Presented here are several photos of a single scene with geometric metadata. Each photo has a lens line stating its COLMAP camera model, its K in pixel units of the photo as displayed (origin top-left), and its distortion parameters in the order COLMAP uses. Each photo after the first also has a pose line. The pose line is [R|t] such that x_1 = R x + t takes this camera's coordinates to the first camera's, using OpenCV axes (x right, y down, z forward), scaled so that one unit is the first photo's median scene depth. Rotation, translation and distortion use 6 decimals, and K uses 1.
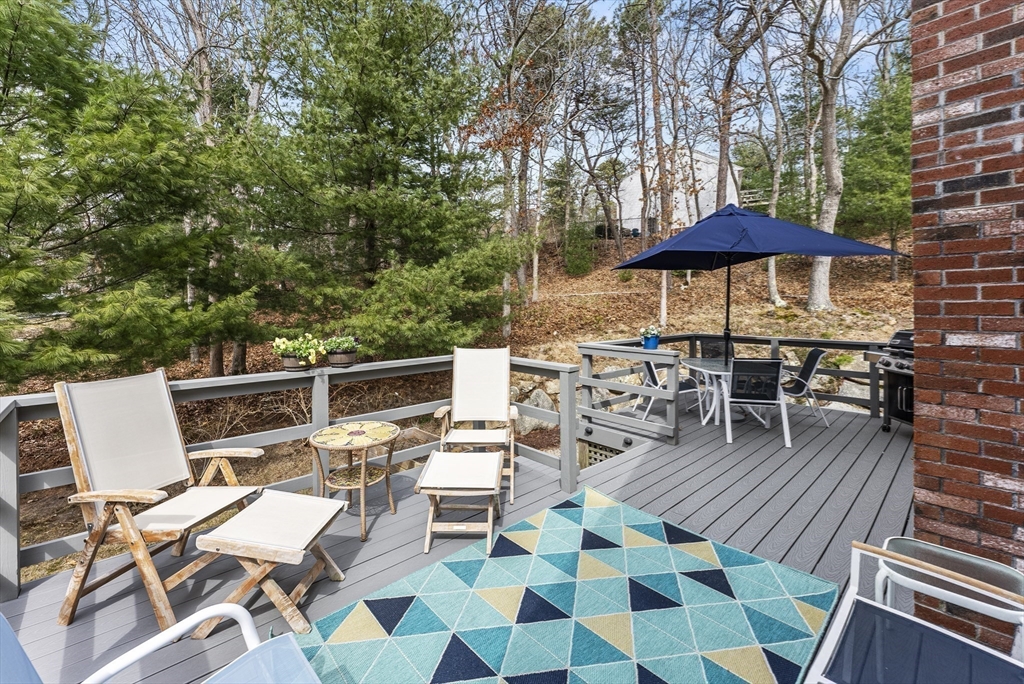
lens RADIAL K [[422.5, 0, 508.8], [0, 422.5, 308.6], [0, 0, 1]] dist [0.002226, 0.000640]
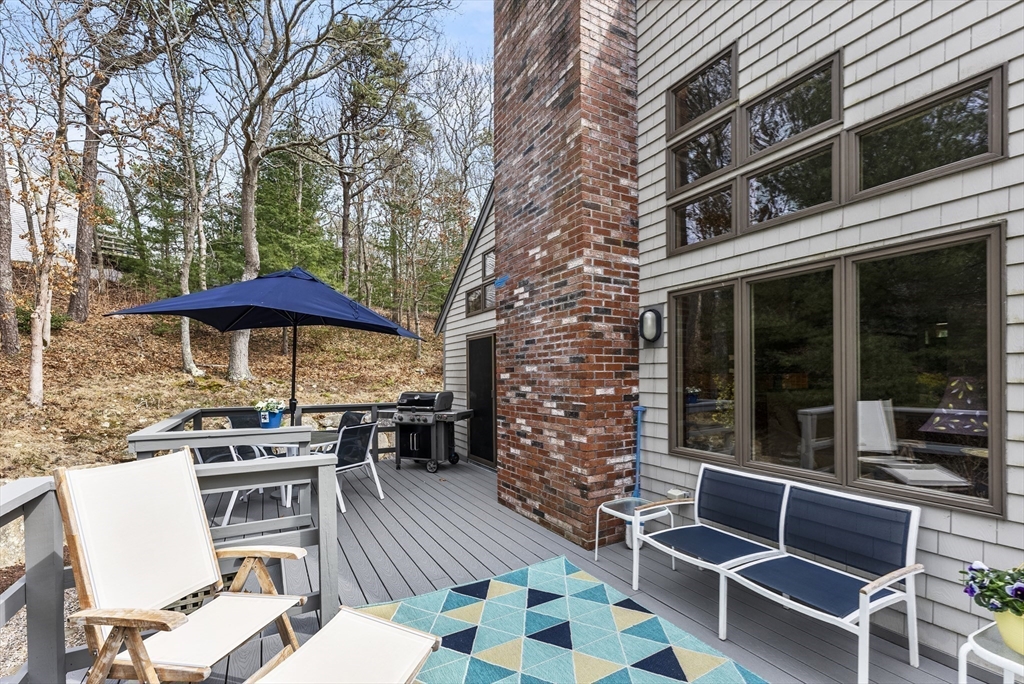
lens RADIAL K [[425.7, 0, 507.1], [0, 425.7, 374.3], [0, 0, 1]] dist [0.001002, 0.000178]
pose [[0.221119, 0.003745, 0.975240, -0.642465], [0.006356, 0.999966, -0.005281, 0.002178], [-0.975226, 0.007367, 0.221087, 0.704726]]
